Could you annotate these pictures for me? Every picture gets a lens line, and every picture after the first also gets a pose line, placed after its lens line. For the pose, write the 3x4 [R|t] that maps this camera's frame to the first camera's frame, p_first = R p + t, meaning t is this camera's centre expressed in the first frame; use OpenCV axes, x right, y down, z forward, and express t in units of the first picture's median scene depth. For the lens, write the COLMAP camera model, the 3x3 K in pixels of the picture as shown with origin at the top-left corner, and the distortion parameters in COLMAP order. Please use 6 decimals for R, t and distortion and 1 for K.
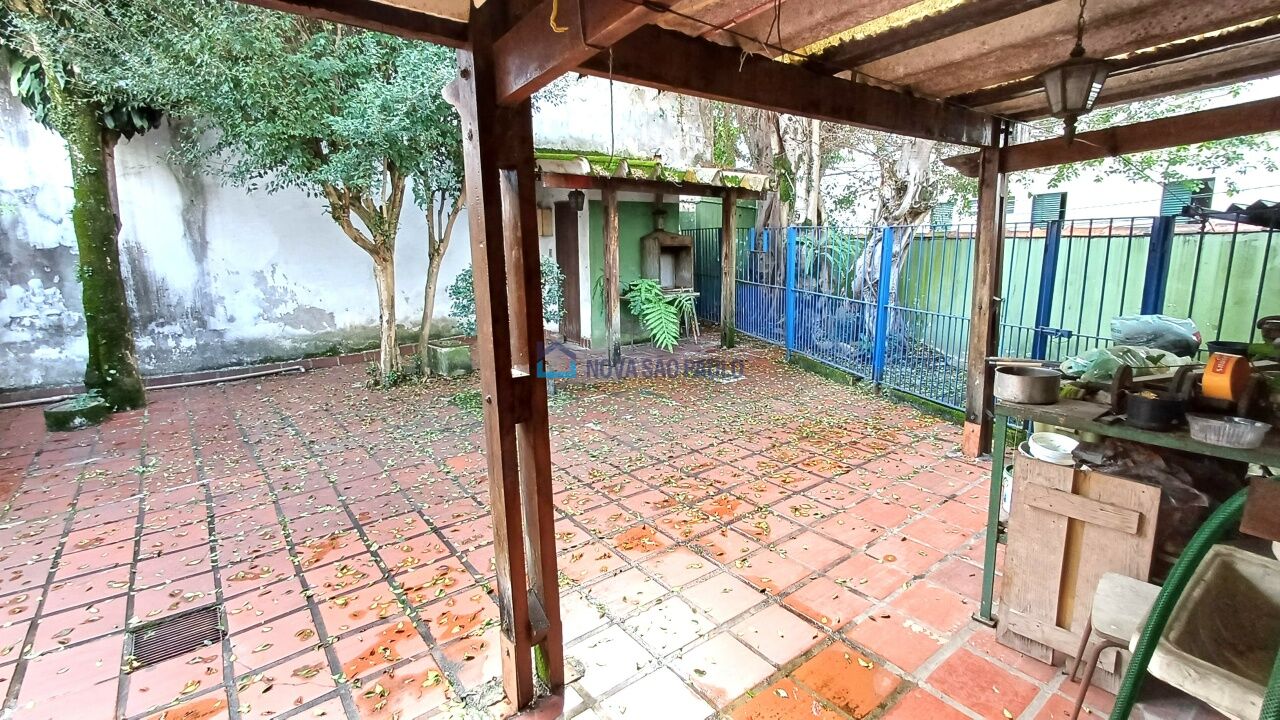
lens RADIAL K [[595.3, 0, 640.0], [0, 595.3, 360.0], [0, 0, 1]] dist [-0.000907, -0.000640]
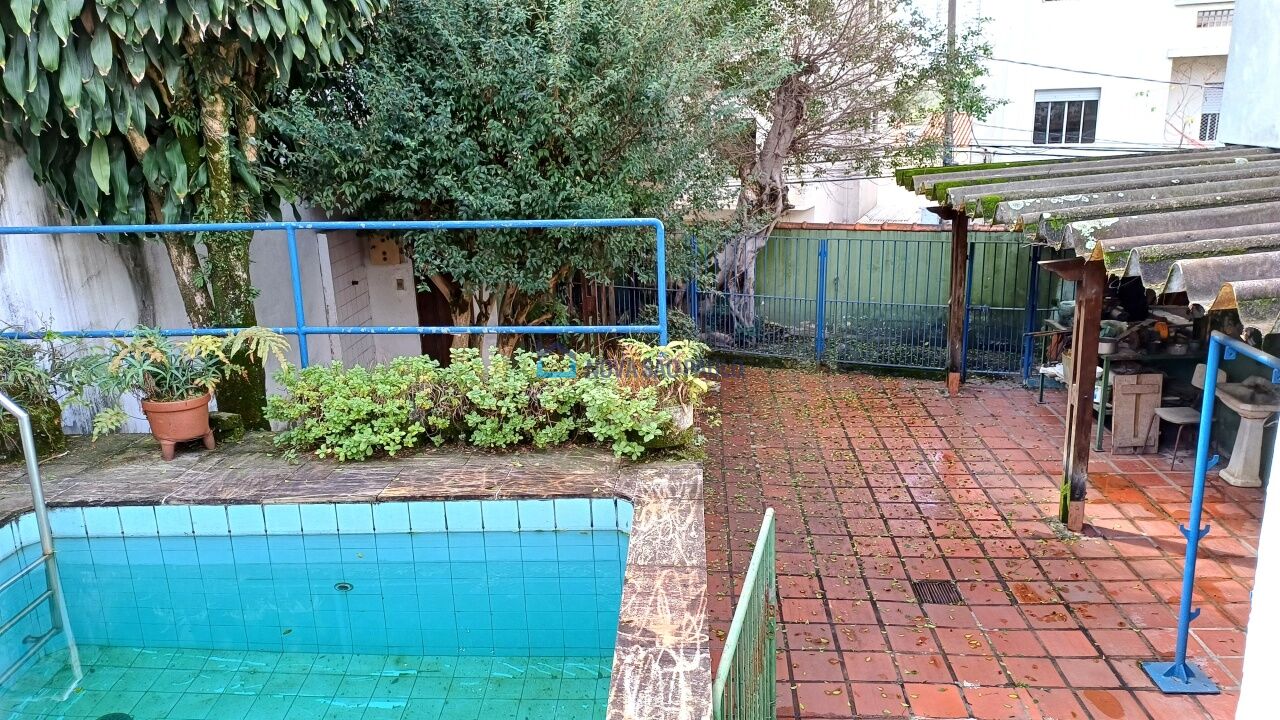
lens RADIAL K [[974.0, 0, 640.0], [0, 974.0, 360.0], [0, 0, 1]] dist [0.003568, 0.001115]
pose [[0.656294, -0.202165, 0.726916, -1.692214], [0.173643, 0.978044, 0.115234, -0.335739], [-0.734252, 0.050596, 0.676989, -0.139146]]
